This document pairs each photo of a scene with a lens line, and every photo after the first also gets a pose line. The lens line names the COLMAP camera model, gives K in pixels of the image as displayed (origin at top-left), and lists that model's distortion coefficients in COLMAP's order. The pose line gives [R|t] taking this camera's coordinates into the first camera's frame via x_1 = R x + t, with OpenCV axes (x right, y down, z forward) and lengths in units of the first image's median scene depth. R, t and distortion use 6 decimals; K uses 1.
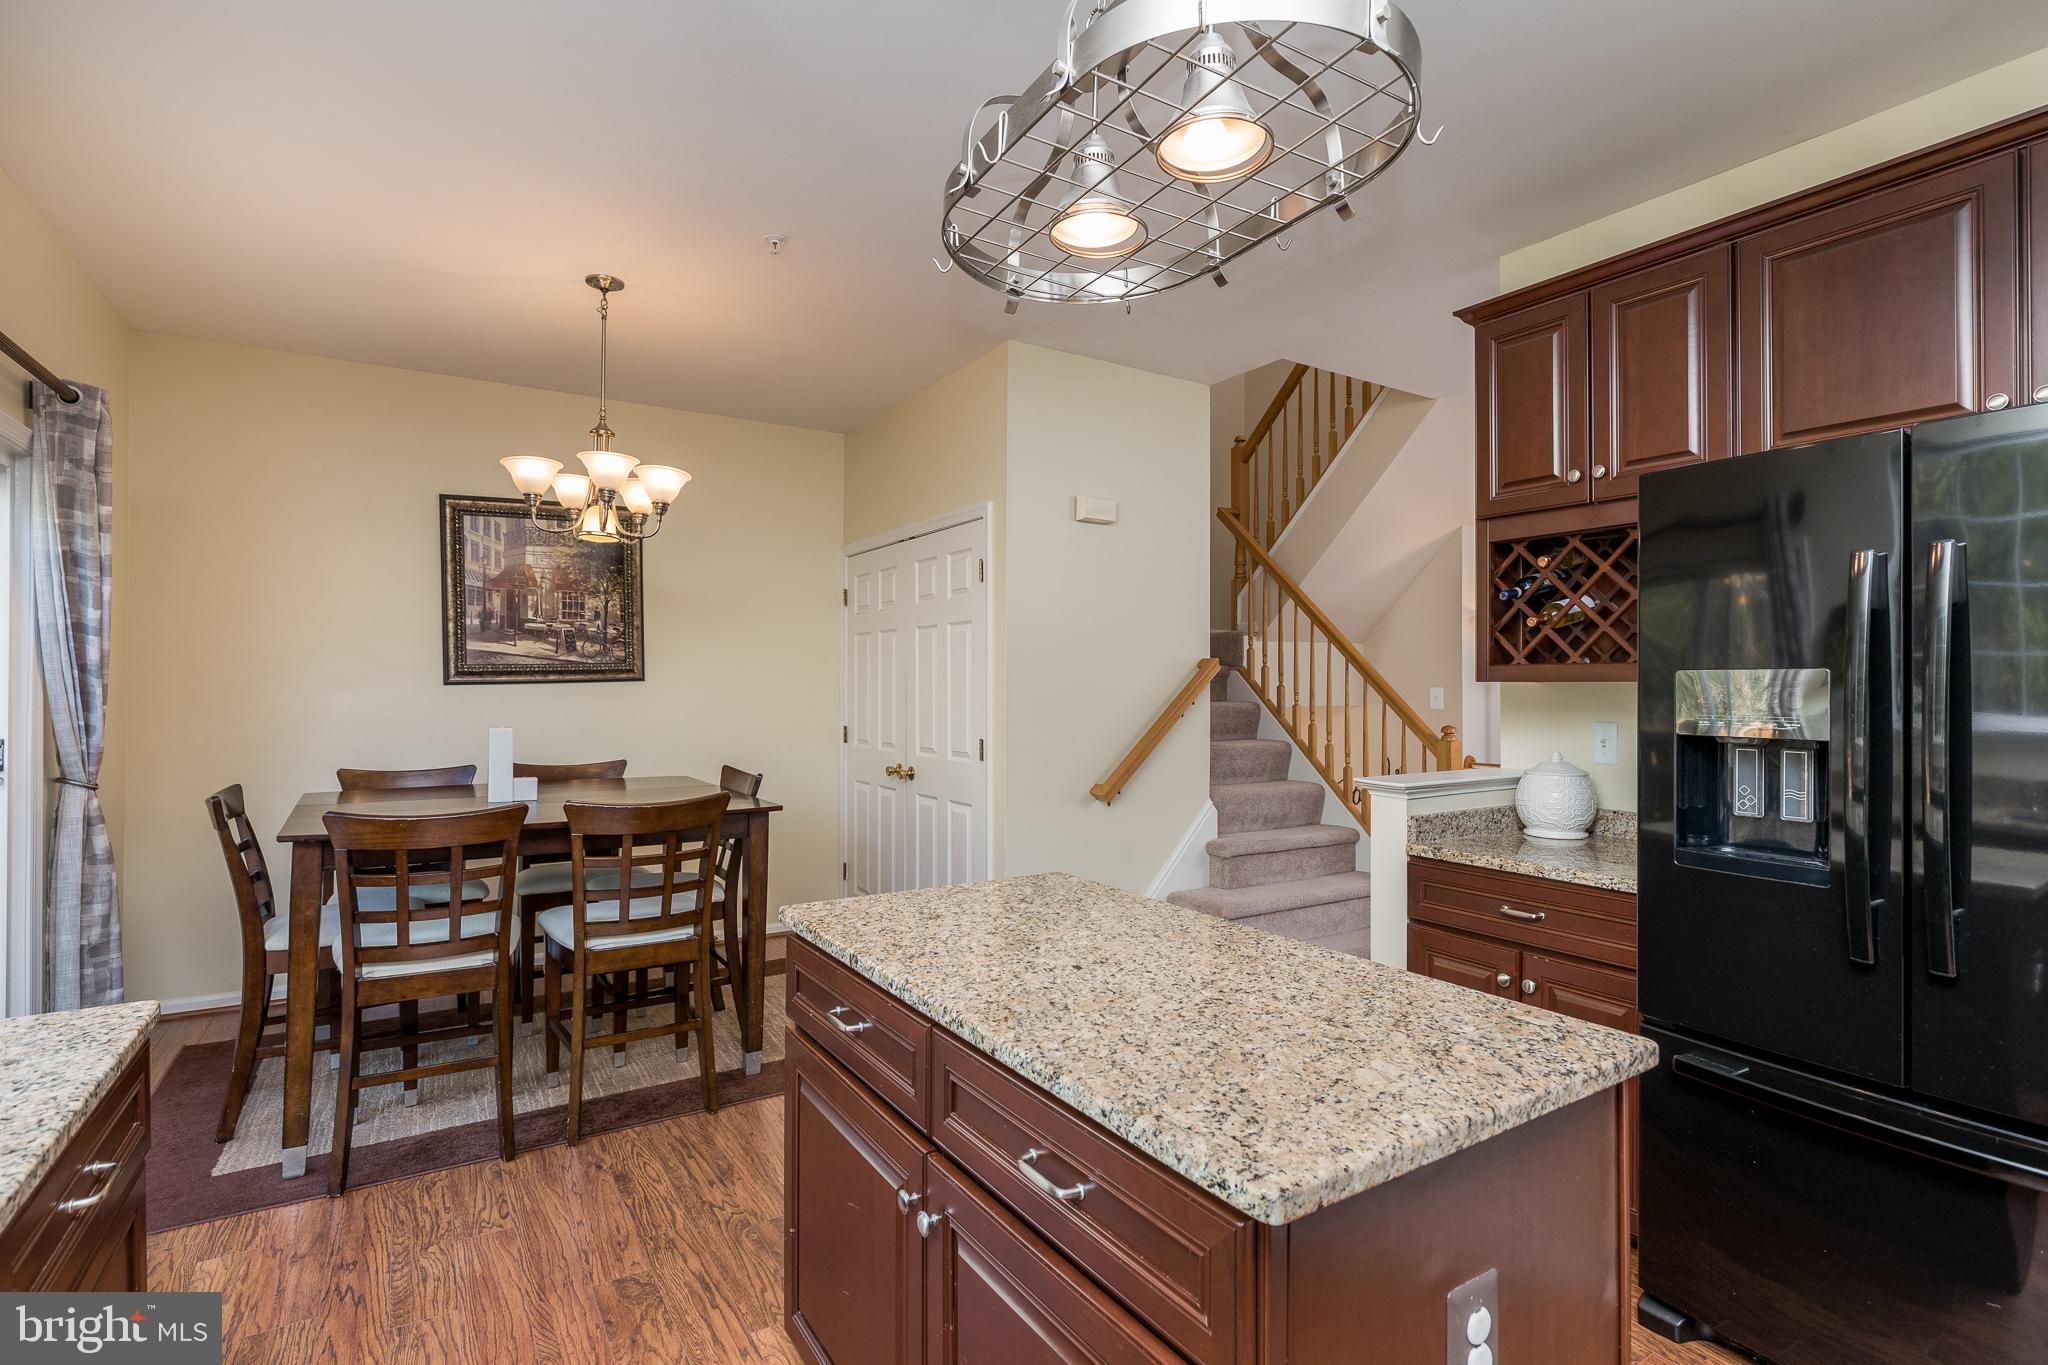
lens RADIAL K [[982.6, 0, 1028.2], [0, 982.6, 678.2], [0, 0, 1]] dist [0.005056, 0.000233]
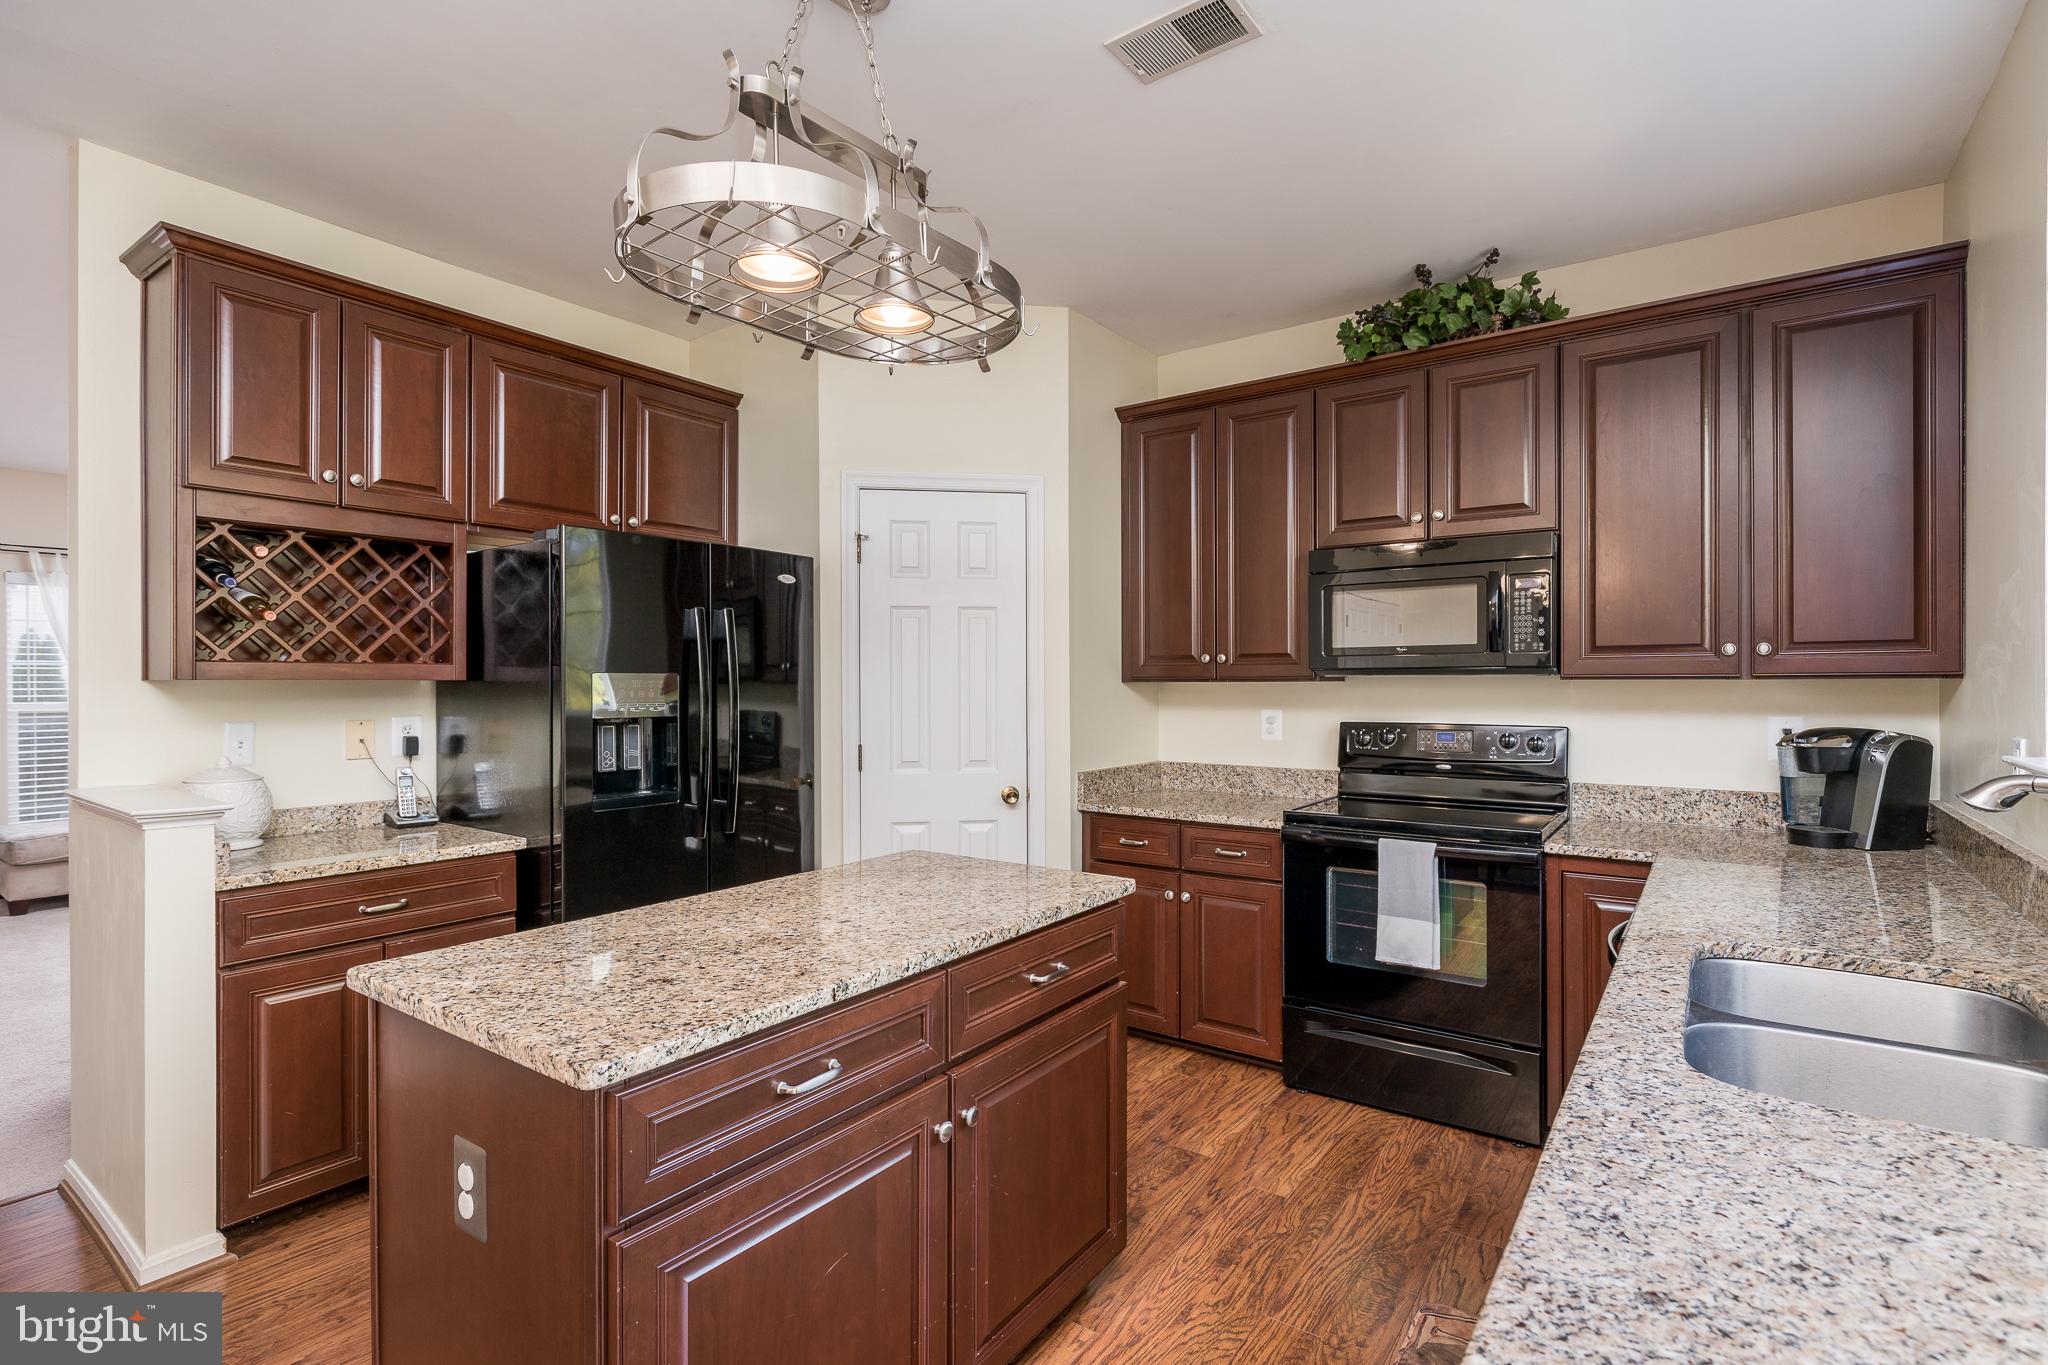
lens RADIAL K [[982.6, 0, 1026.5], [0, 982.6, 683.7], [0, 0, 1]] dist [0.005056, 0.000233]
pose [[-0.372603, -0.005228, 0.927976, -0.967236], [-0.003663, 0.999985, 0.004163, 0.001323], [-0.927984, -0.001848, -0.372616, 1.059623]]
